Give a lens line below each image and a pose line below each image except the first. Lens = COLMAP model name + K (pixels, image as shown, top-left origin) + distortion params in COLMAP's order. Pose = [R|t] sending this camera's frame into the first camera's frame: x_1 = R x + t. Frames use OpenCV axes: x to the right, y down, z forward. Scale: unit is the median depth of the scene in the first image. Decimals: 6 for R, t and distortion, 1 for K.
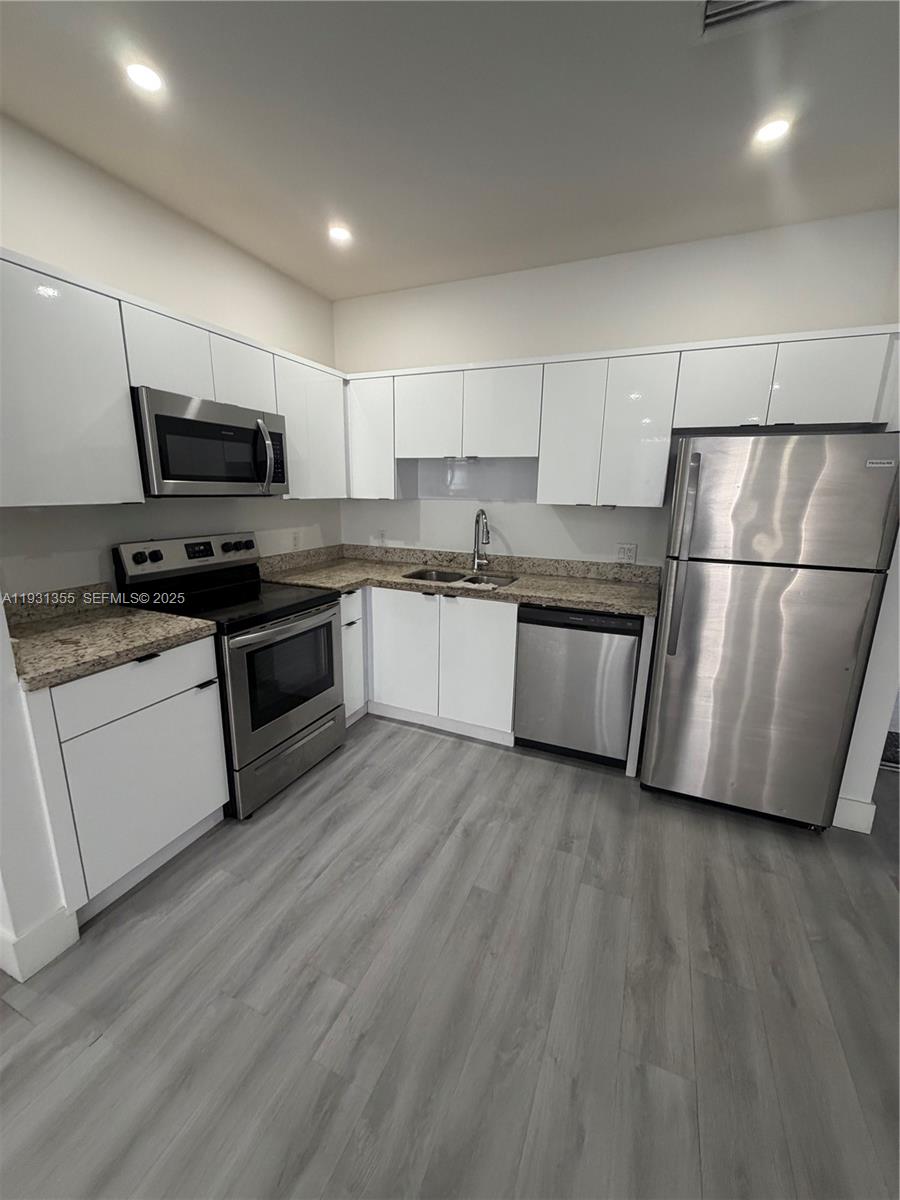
lens RADIAL K [[475.8, 0, 451.9], [0, 475.8, 597.0], [0, 0, 1]] dist [-0.001062, 0.000218]
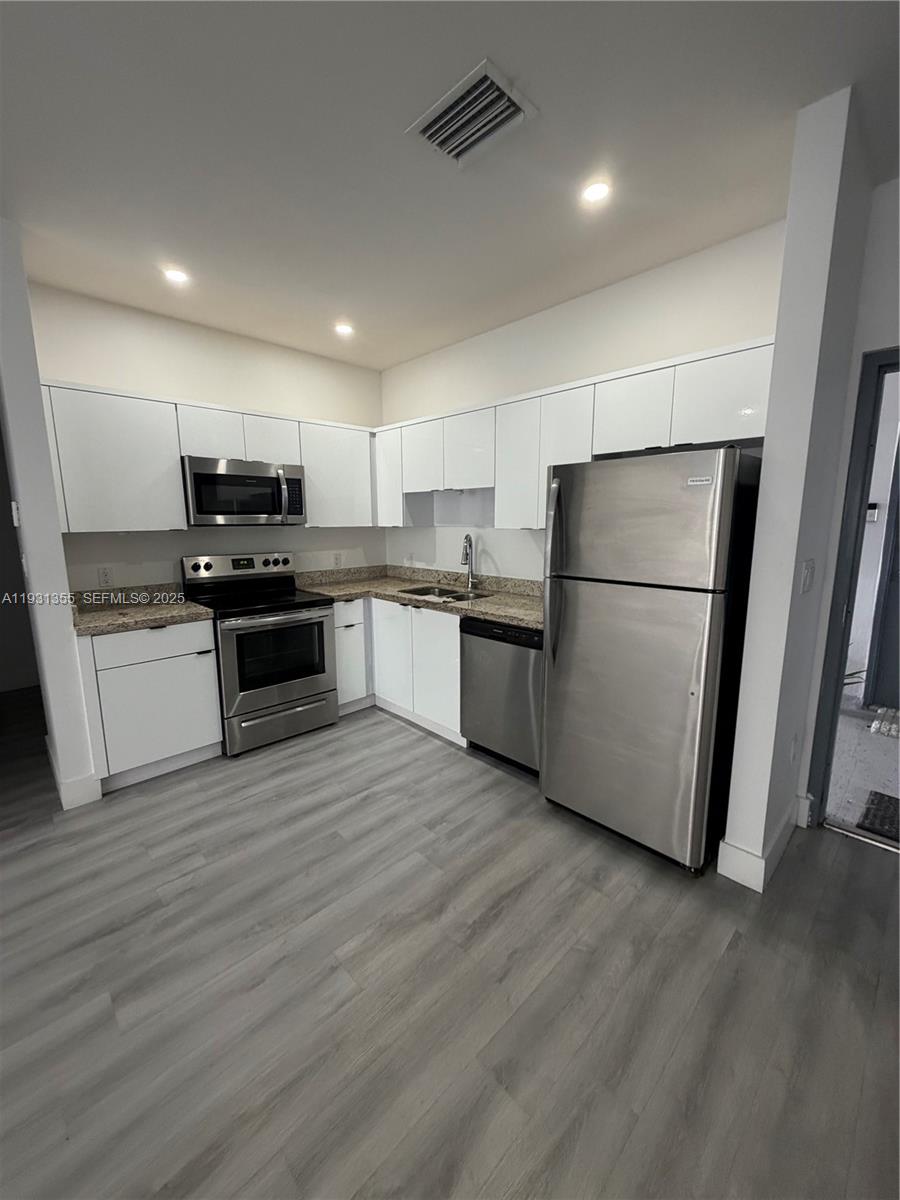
lens RADIAL K [[474.8, 0, 449.9], [0, 474.8, 595.7], [0, 0, 1]] dist [0.000026, -0.000070]
pose [[0.925177, 0.041265, -0.377287, 0.535837], [-0.066136, 0.996391, -0.053200, 0.028051], [0.373730, 0.074171, 0.924567, -0.057615]]
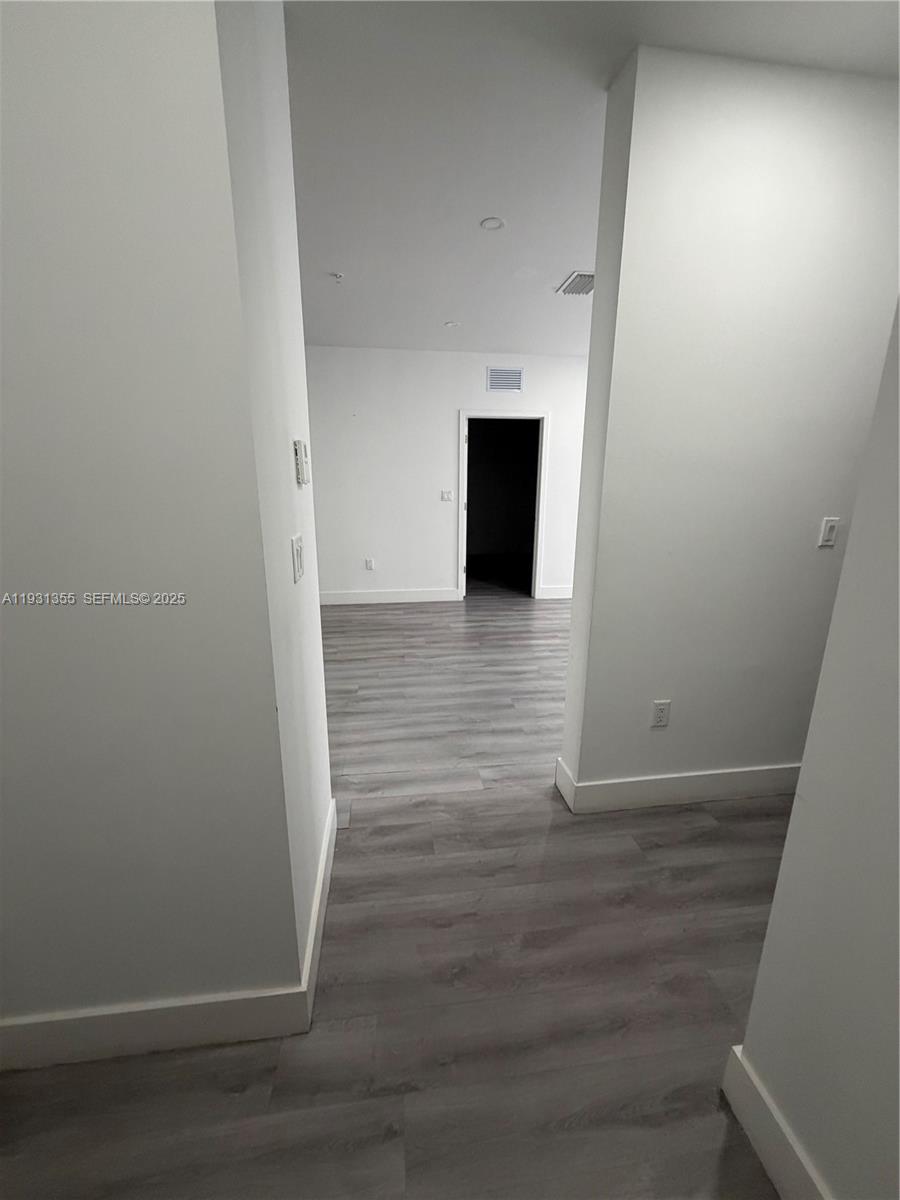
lens RADIAL K [[475.8, 0, 451.9], [0, 475.8, 597.0], [0, 0, 1]] dist [-0.001062, 0.000218]
pose [[-0.514763, -0.229627, 0.826009, -1.166849], [0.177703, 0.913962, 0.364821, -0.149257], [-0.838714, 0.334580, -0.429669, 0.604320]]
